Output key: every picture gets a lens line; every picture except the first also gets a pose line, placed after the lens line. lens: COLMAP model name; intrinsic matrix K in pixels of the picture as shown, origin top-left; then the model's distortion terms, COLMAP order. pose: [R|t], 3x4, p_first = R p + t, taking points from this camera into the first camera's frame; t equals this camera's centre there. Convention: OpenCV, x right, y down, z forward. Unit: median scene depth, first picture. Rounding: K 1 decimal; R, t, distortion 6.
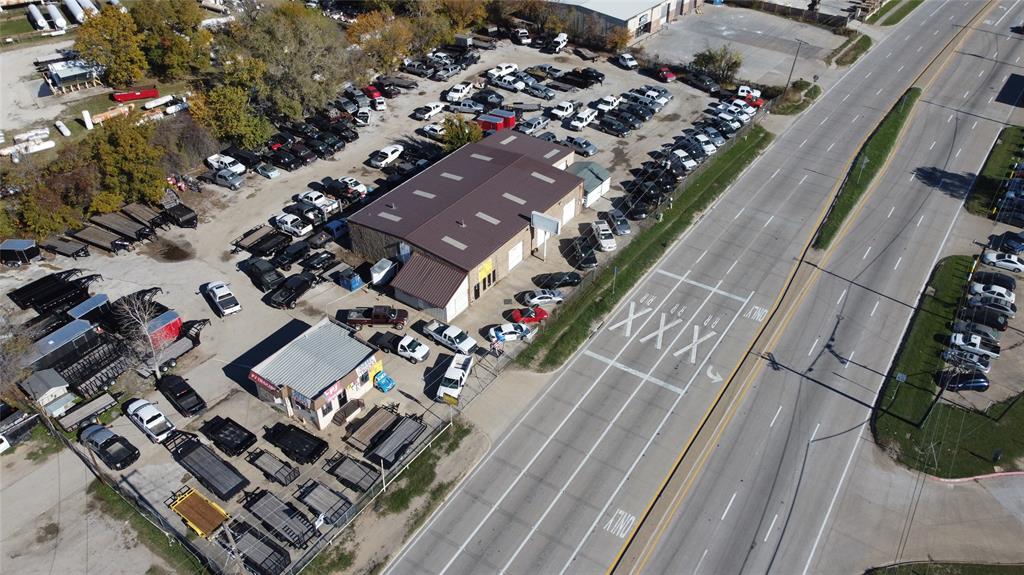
lens RADIAL K [[773.1, 0, 508.3], [0, 773.1, 280.4], [0, 0, 1]] dist [0.008257, -0.017149]
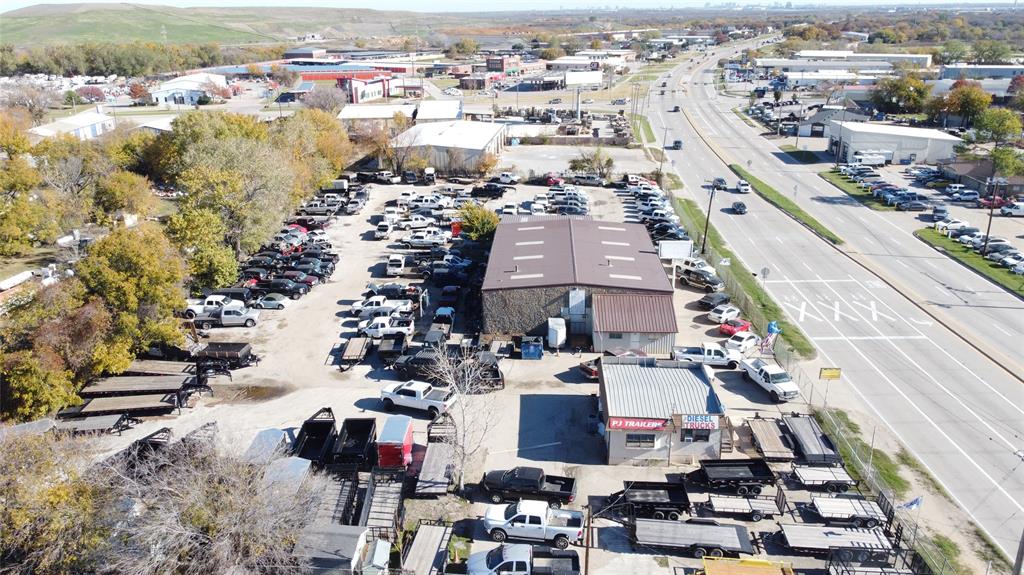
lens RADIAL K [[773.1, 0, 508.0], [0, 773.1, 280.3], [0, 0, 1]] dist [0.008257, -0.017149]
pose [[0.843455, -0.177921, 0.506881, -0.606622], [0.326894, 0.918745, -0.221466, 0.102295], [-0.426292, 0.352493, 0.833081, 0.310193]]
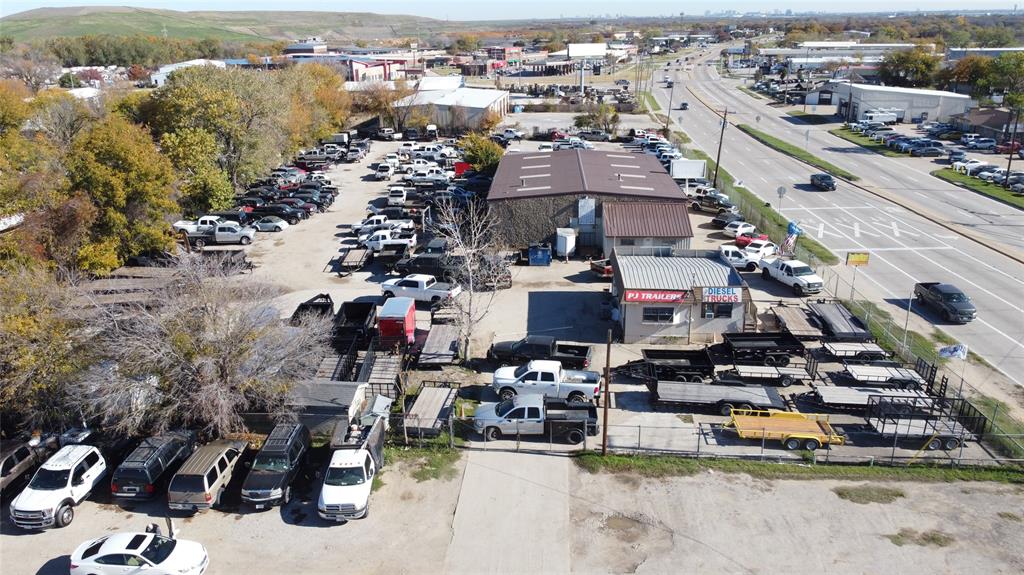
lens RADIAL K [[773.1, 0, 507.4], [0, 773.1, 280.7], [0, 0, 1]] dist [0.008257, -0.017149]
pose [[0.844224, -0.177037, 0.505908, -0.609936], [0.331083, 0.914519, -0.232462, 0.186214], [-0.421509, 0.363747, 0.830673, 0.379017]]
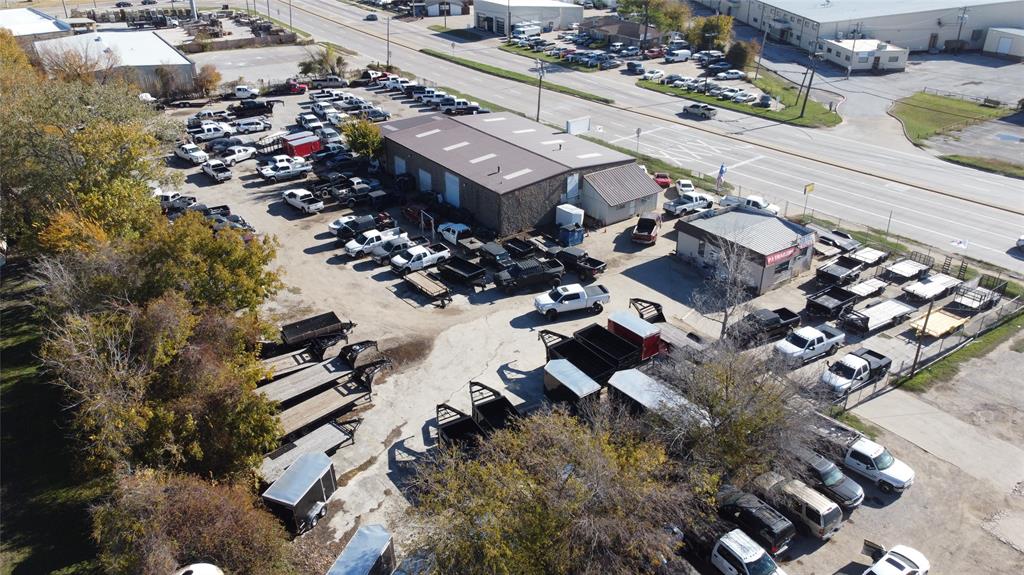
lens RADIAL K [[773.1, 0, 511.2], [0, 773.1, 272.3], [0, 0, 1]] dist [0.008257, -0.017149]
pose [[0.319552, -0.423356, 0.847736, -0.949746], [0.572603, 0.799096, 0.183224, -0.159414], [-0.754992, 0.426866, 0.497767, 0.626952]]
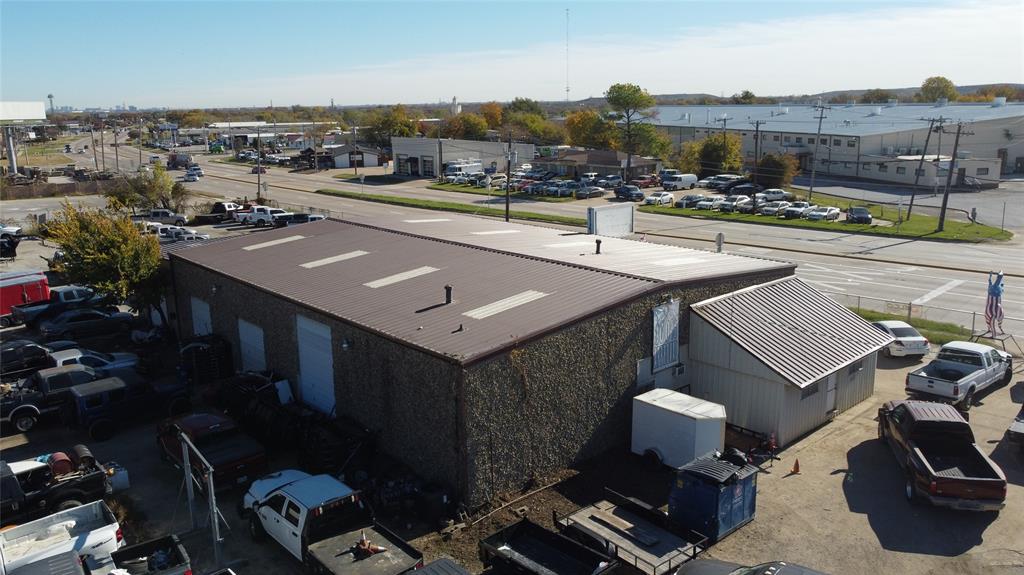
lens RADIAL K [[773.1, 0, 502.0], [0, 773.1, 279.1], [0, 0, 1]] dist [0.008257, -0.017149]
pose [[0.233835, -0.213389, 0.948571, -0.429816], [0.602527, 0.797501, 0.030874, -0.101118], [-0.763074, 0.564320, 0.315056, 0.915348]]
